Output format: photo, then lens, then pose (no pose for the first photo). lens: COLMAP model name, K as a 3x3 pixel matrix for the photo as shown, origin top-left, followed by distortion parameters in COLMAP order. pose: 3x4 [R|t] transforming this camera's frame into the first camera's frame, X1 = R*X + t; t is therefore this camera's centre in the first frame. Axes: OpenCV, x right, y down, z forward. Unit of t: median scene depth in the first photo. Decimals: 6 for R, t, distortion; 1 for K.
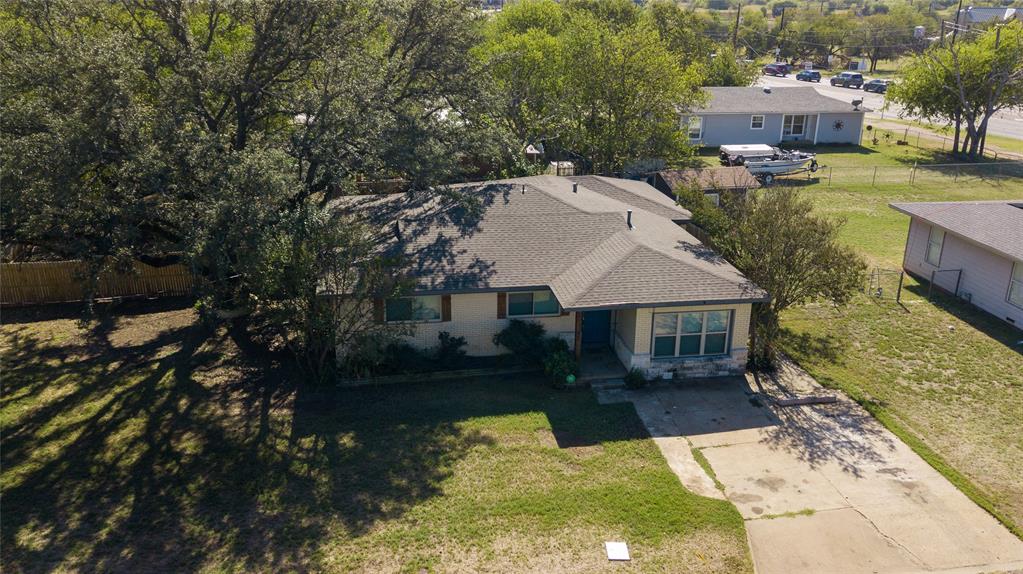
lens RADIAL K [[866.9, 0, 510.7], [0, 866.9, 306.8], [0, 0, 1]] dist [-0.043915, 0.118728]
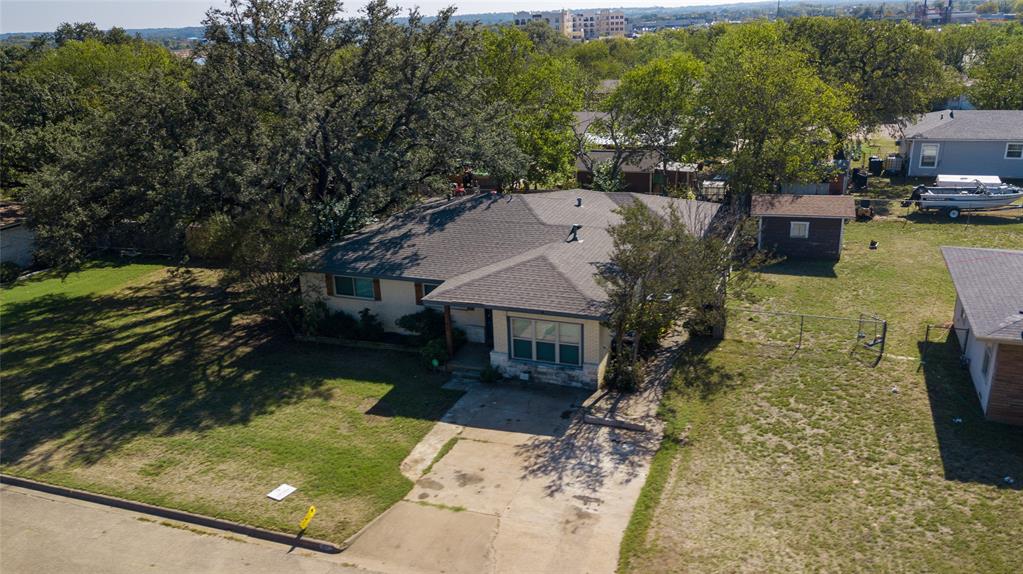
lens RADIAL K [[782.1, 0, 513.0], [0, 782.1, 312.7], [0, 0, 1]] dist [0.010236, 0.004027]
pose [[0.858172, 0.138120, -0.494432, 0.665471], [-0.135382, 0.989922, 0.041557, -0.039265], [0.495189, 0.031275, 0.868222, 0.151732]]
